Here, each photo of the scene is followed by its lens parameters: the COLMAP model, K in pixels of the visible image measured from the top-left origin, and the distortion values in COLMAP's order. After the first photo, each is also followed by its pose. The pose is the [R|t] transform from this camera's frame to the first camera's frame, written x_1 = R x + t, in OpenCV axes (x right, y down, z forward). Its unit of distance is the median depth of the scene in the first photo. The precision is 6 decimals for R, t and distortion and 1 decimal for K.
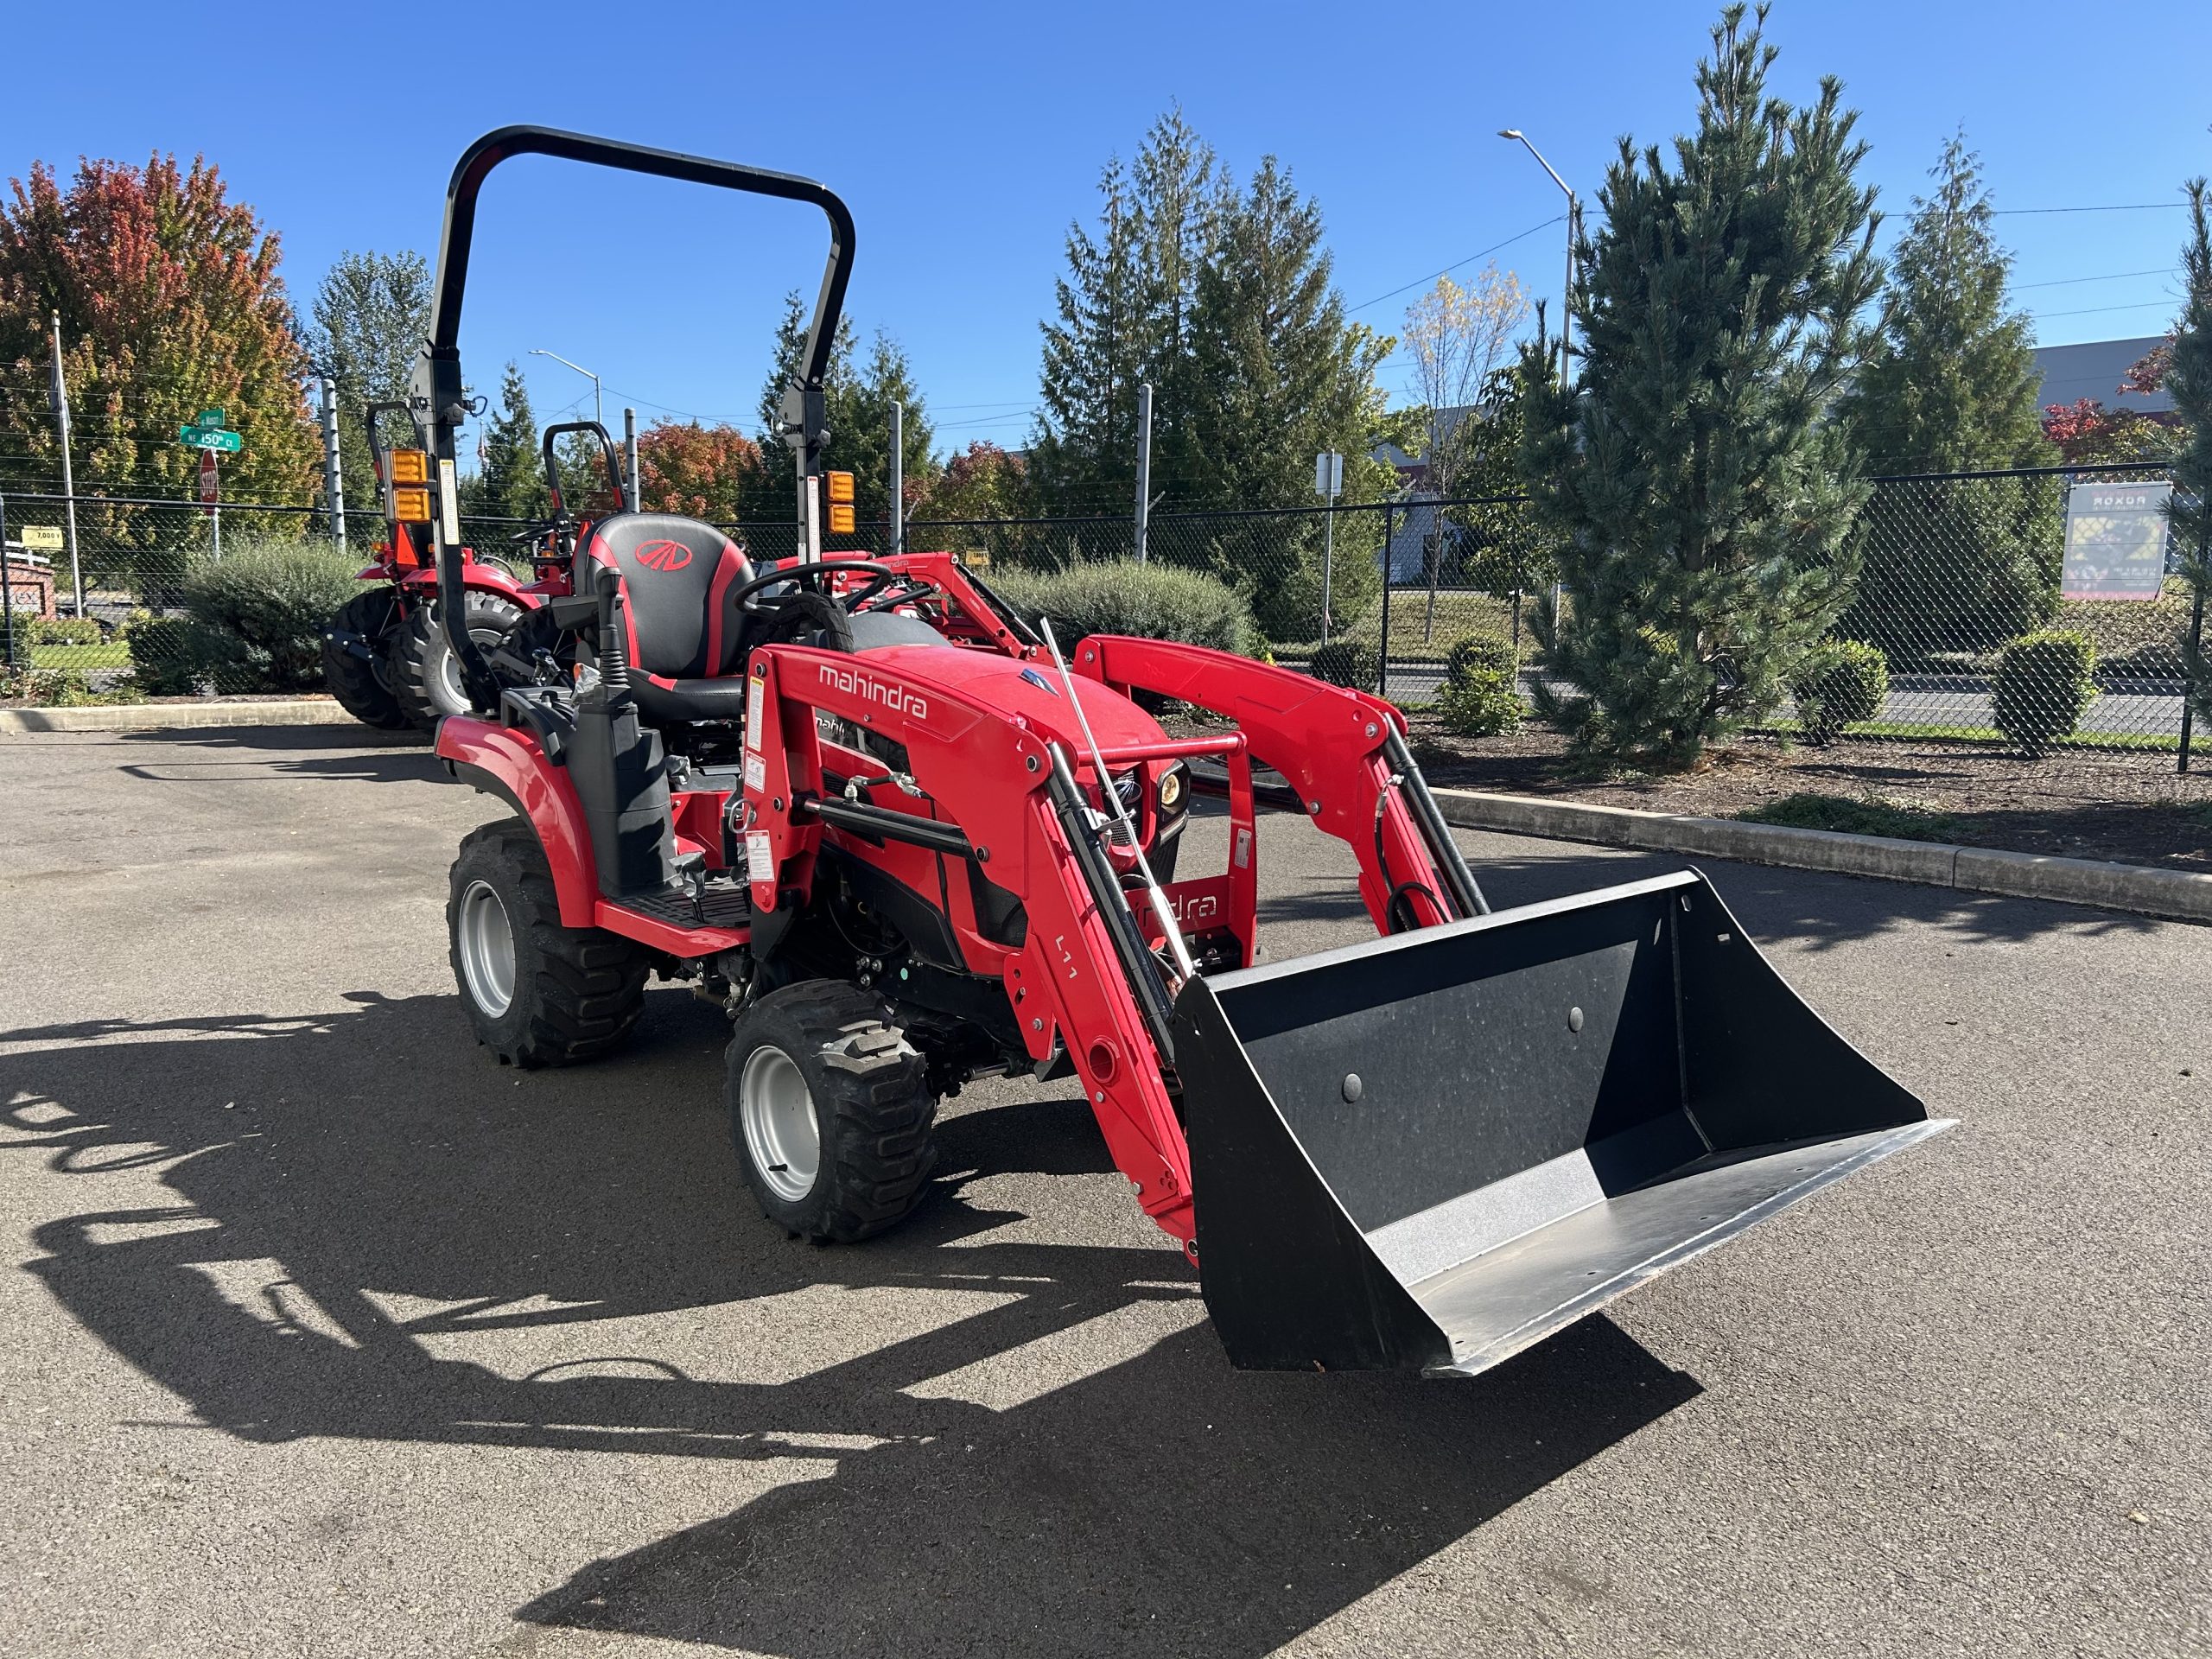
lens RADIAL K [[1669.9, 0, 1118.1], [0, 1669.9, 826.4], [0, 0, 1]] dist [0.061397, -0.068508]
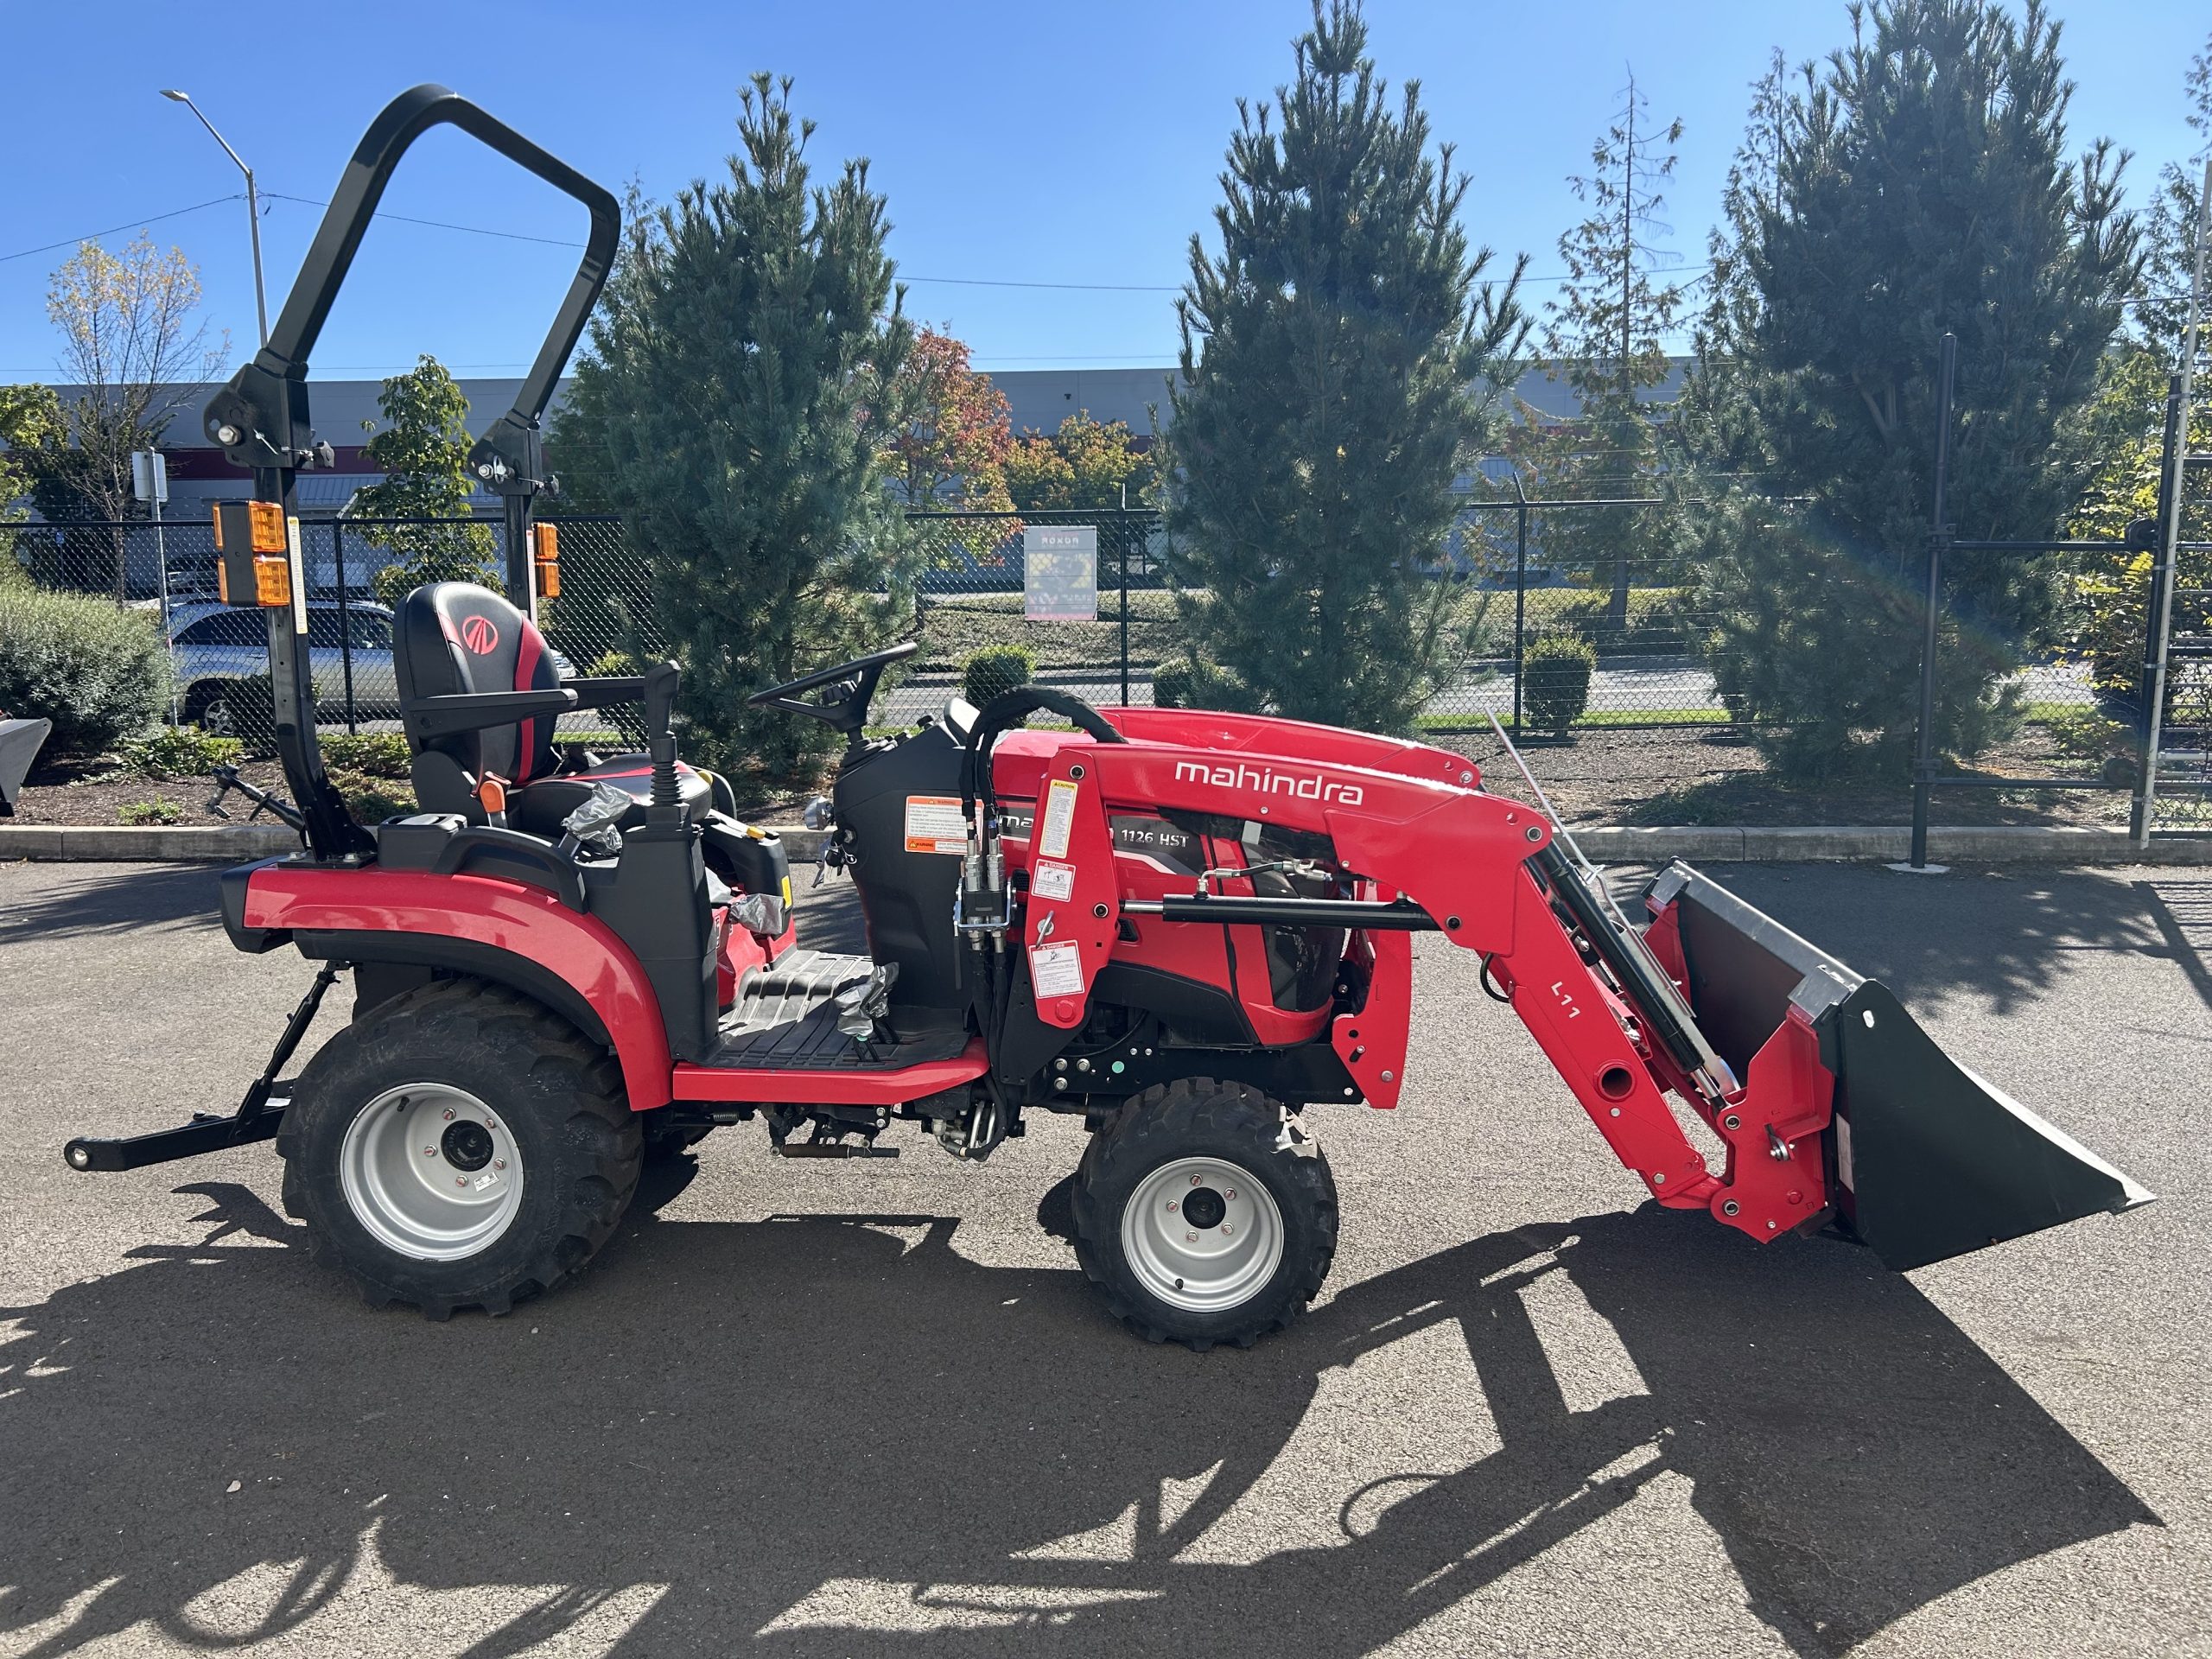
lens RADIAL K [[1669.9, 0, 1118.1], [0, 1669.9, 826.4], [0, 0, 1]] dist [0.061397, -0.068508]
pose [[0.710673, -0.107966, 0.695188, -0.568360], [0.109633, 0.993078, 0.042156, -0.067213], [-0.694927, 0.046257, 0.717591, 0.208990]]
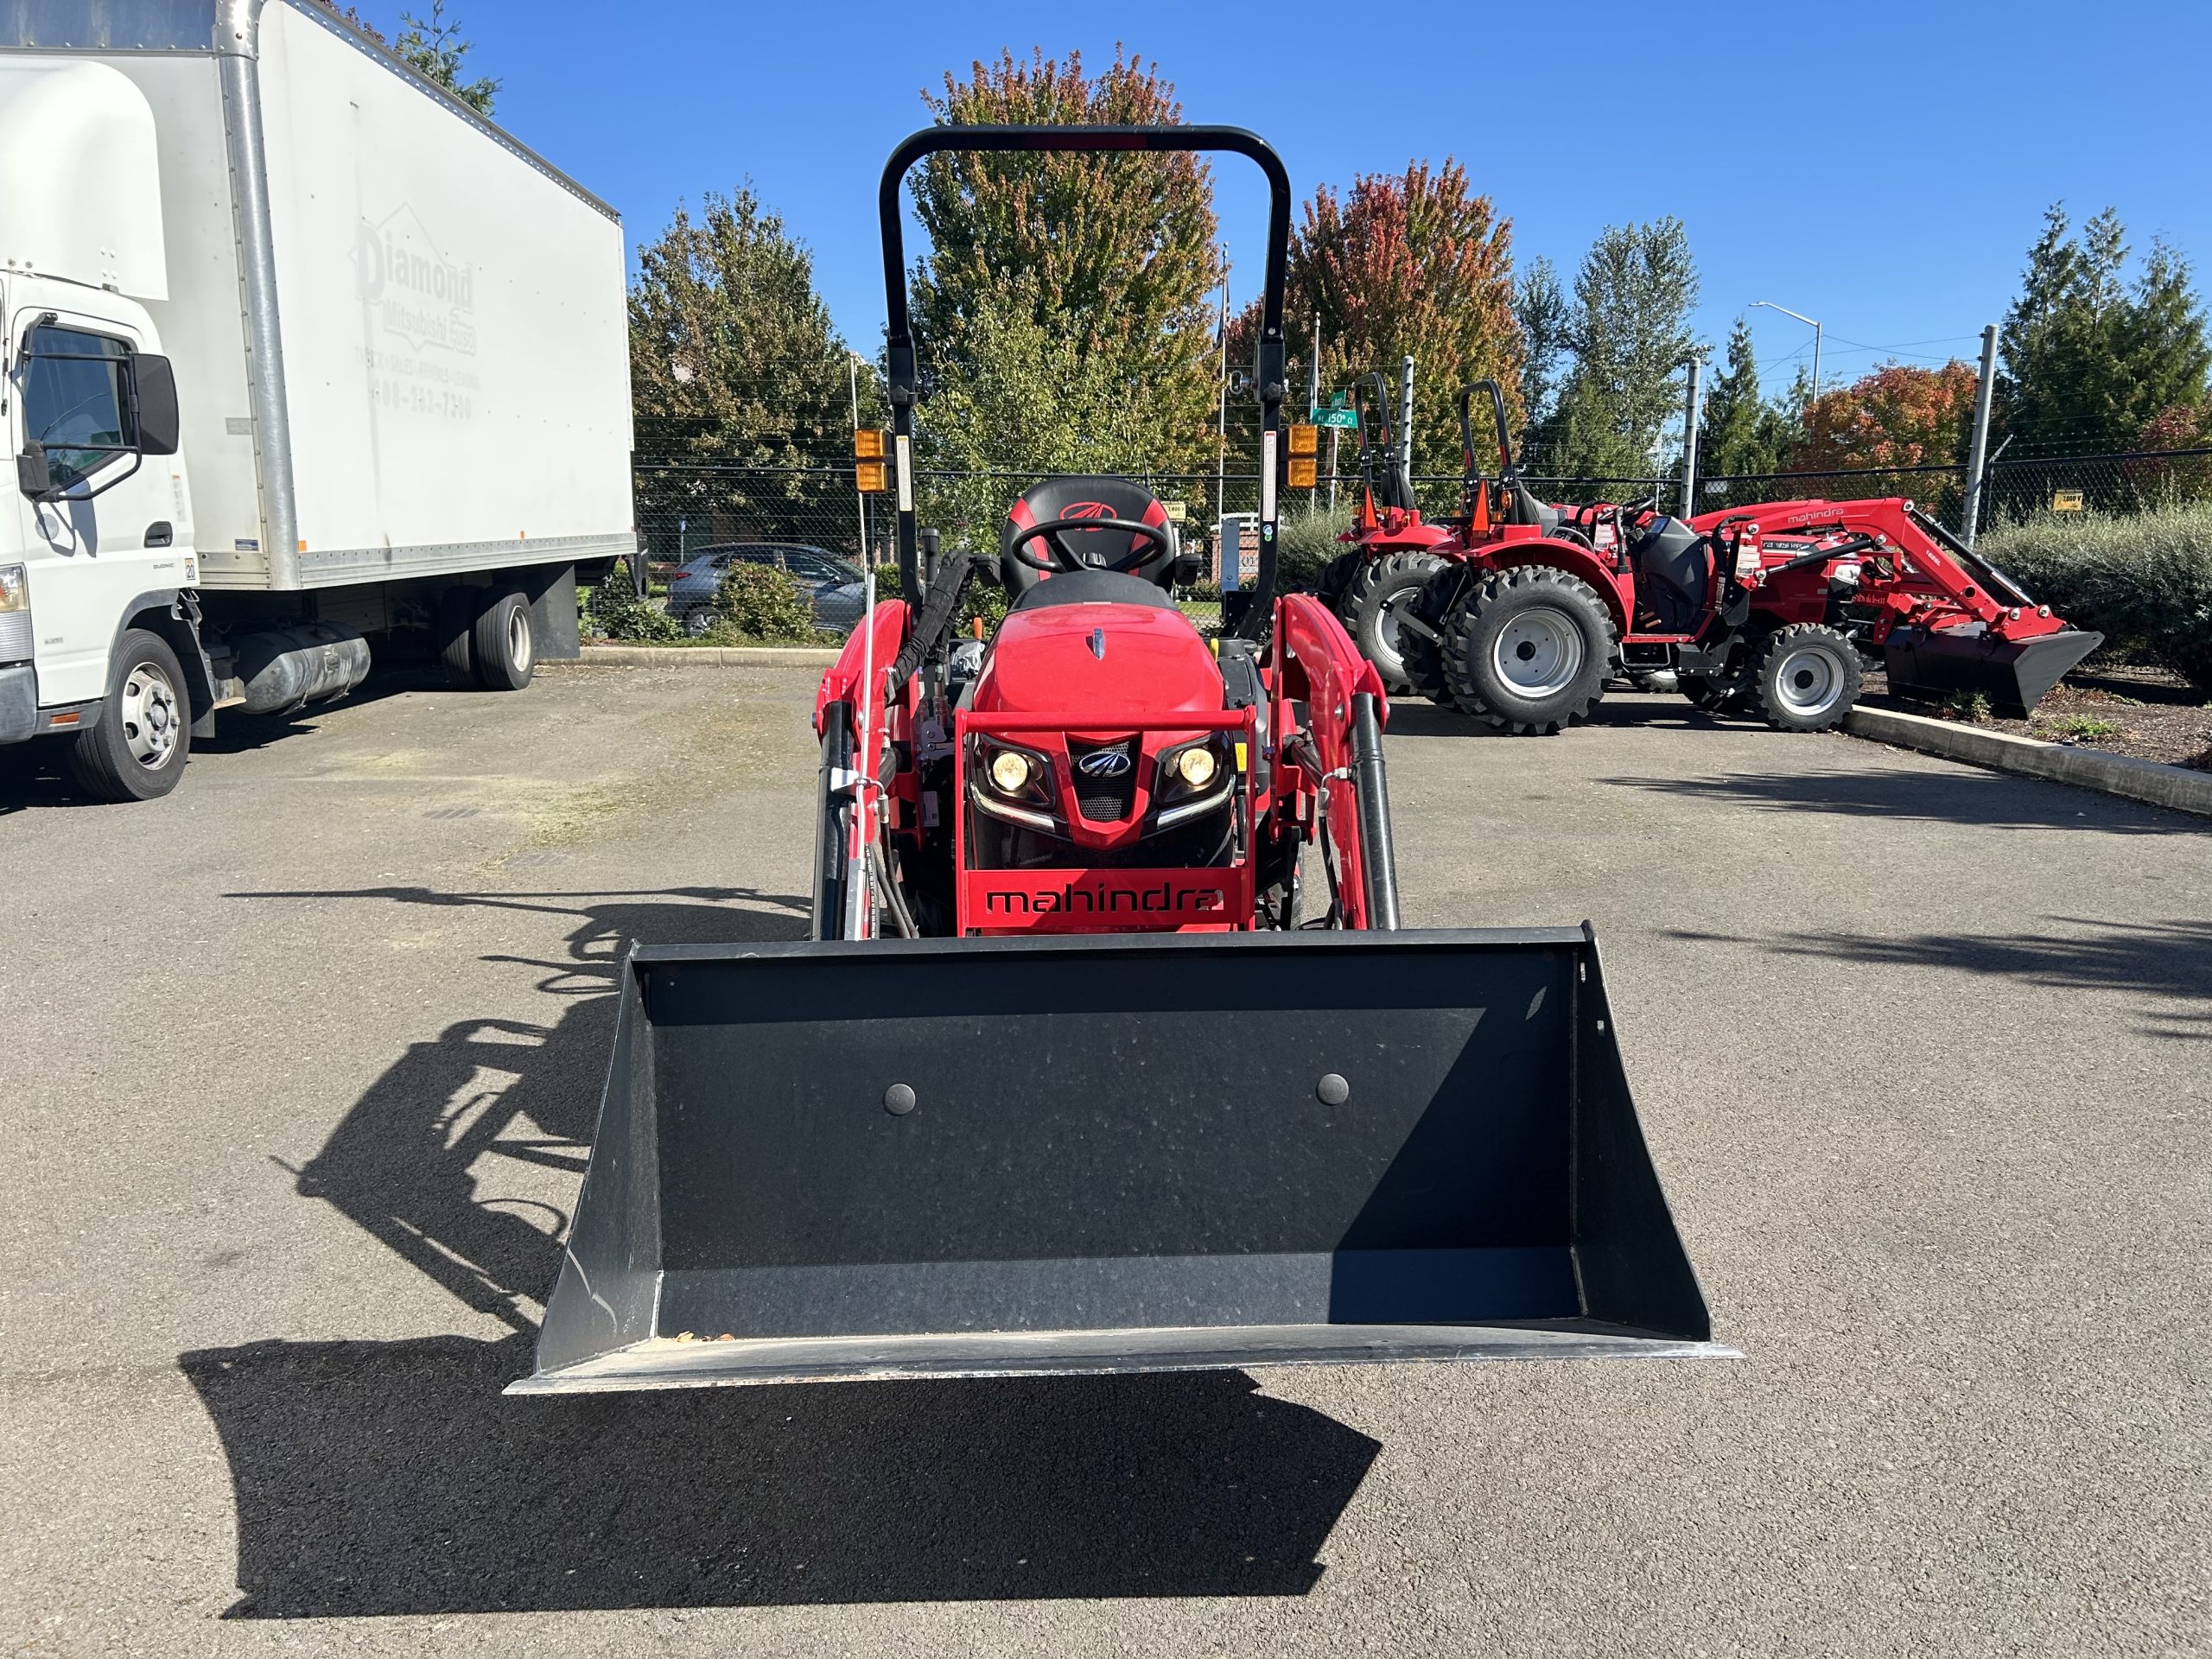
lens RADIAL K [[1669.9, 0, 1118.1], [0, 1669.9, 826.4], [0, 0, 1]] dist [0.061397, -0.068508]
pose [[0.763687, 0.099789, -0.637828, 0.397635], [-0.084426, 0.994934, 0.054572, -0.024461], [0.640043, 0.012173, 0.768243, 0.192682]]
